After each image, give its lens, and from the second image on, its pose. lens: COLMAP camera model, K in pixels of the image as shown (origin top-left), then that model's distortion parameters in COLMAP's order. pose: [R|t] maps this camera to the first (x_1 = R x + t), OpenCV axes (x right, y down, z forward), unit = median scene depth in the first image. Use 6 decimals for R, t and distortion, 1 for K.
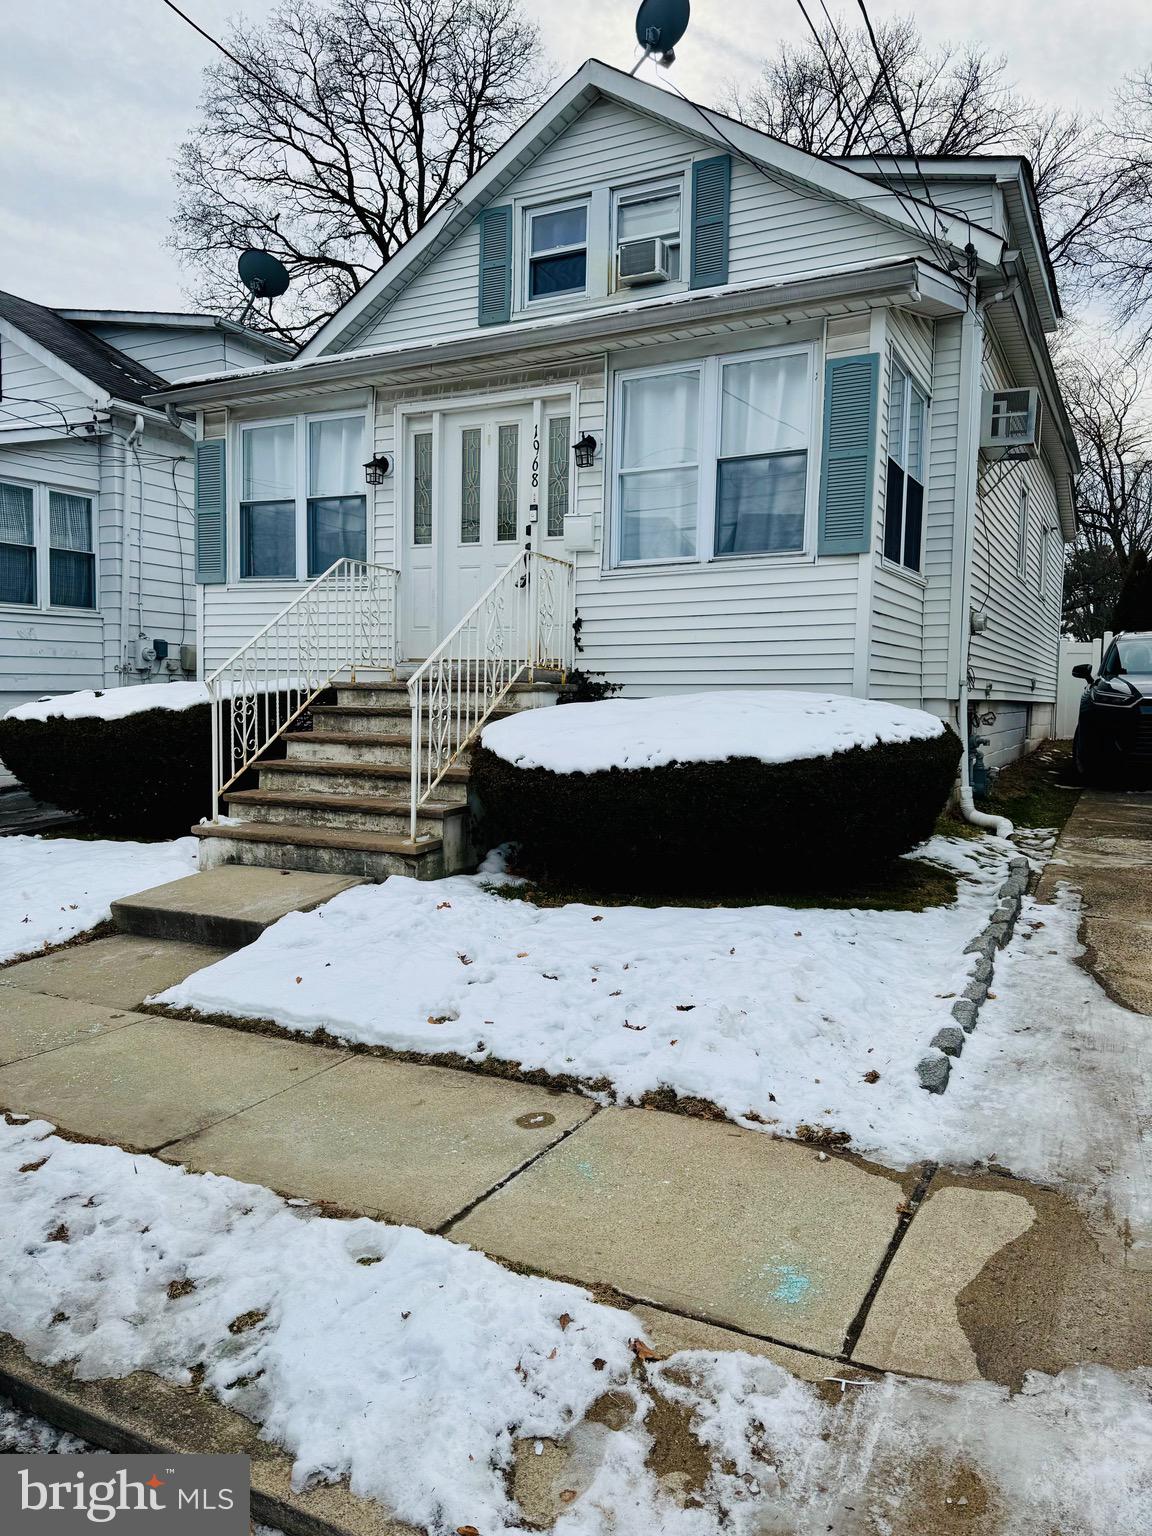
lens RADIAL K [[1078.2, 0, 580.7], [0, 1078.2, 787.4], [0, 0, 1]] dist [0.073335, -0.078804]
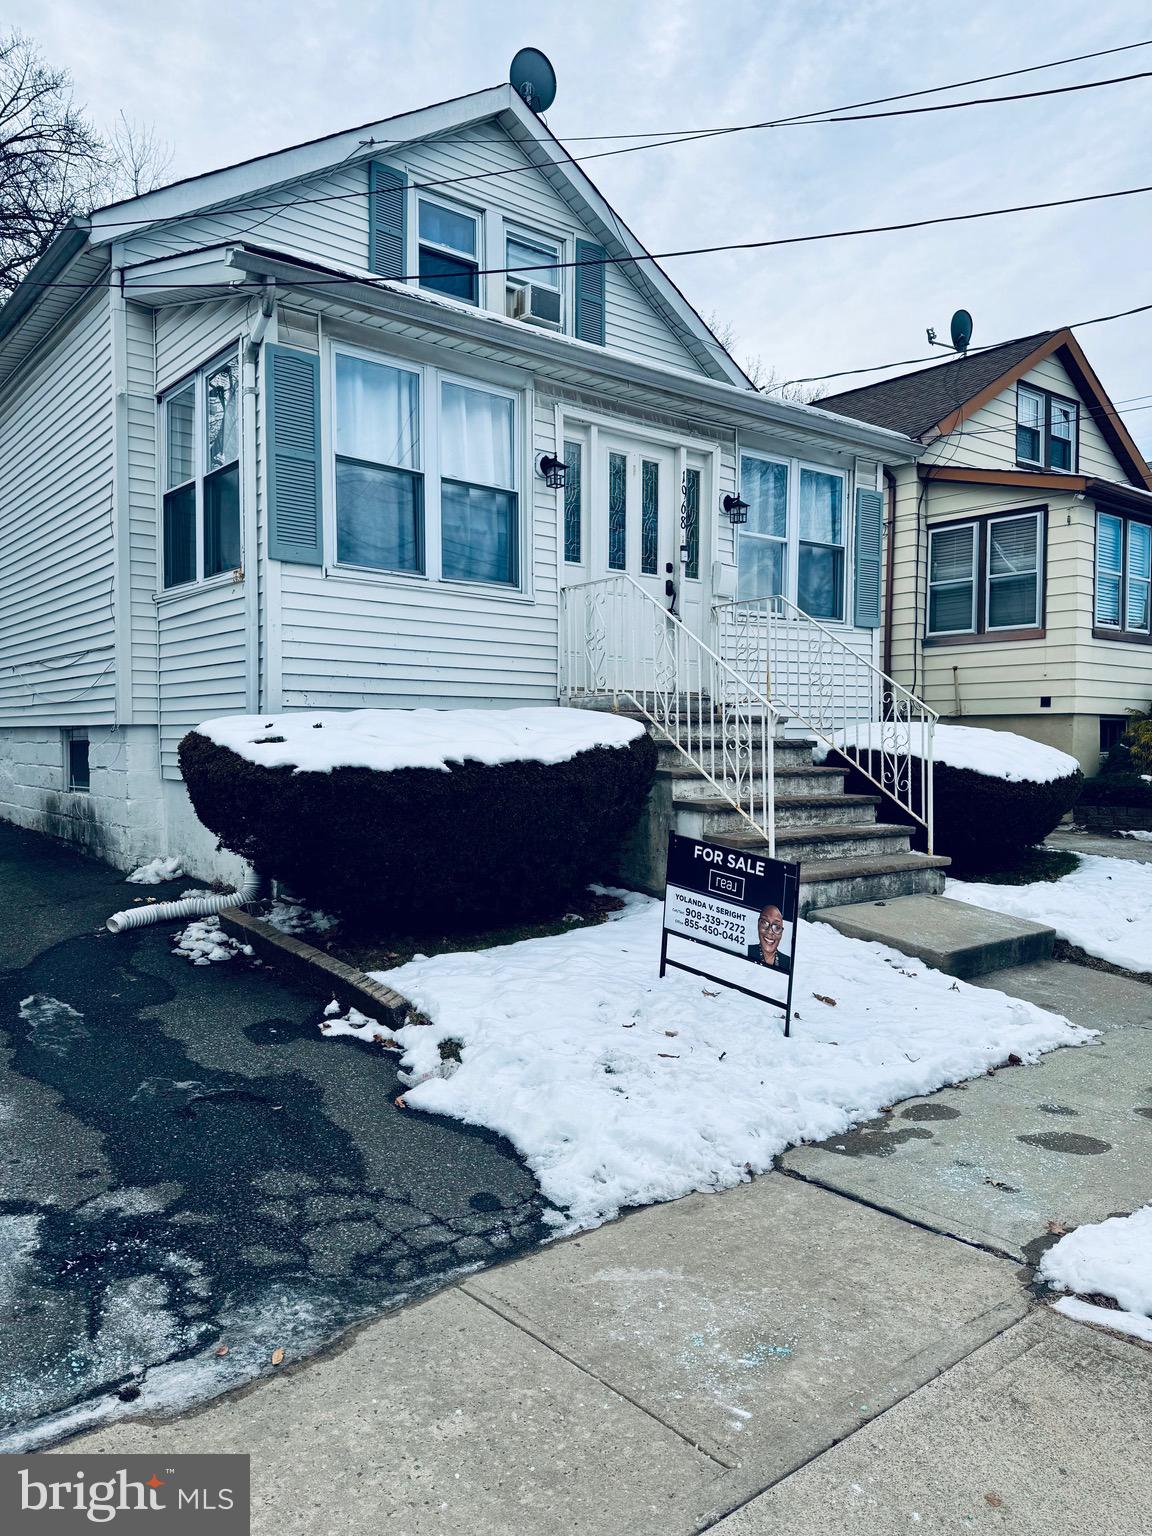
lens RADIAL K [[1078.2, 0, 580.7], [0, 1078.2, 787.4], [0, 0, 1]] dist [0.073335, -0.078804]
pose [[0.394672, -0.051277, 0.917390, -1.038026], [0.079951, 0.996571, 0.021307, -0.057372], [-0.915337, 0.064937, 0.397419, 0.679481]]
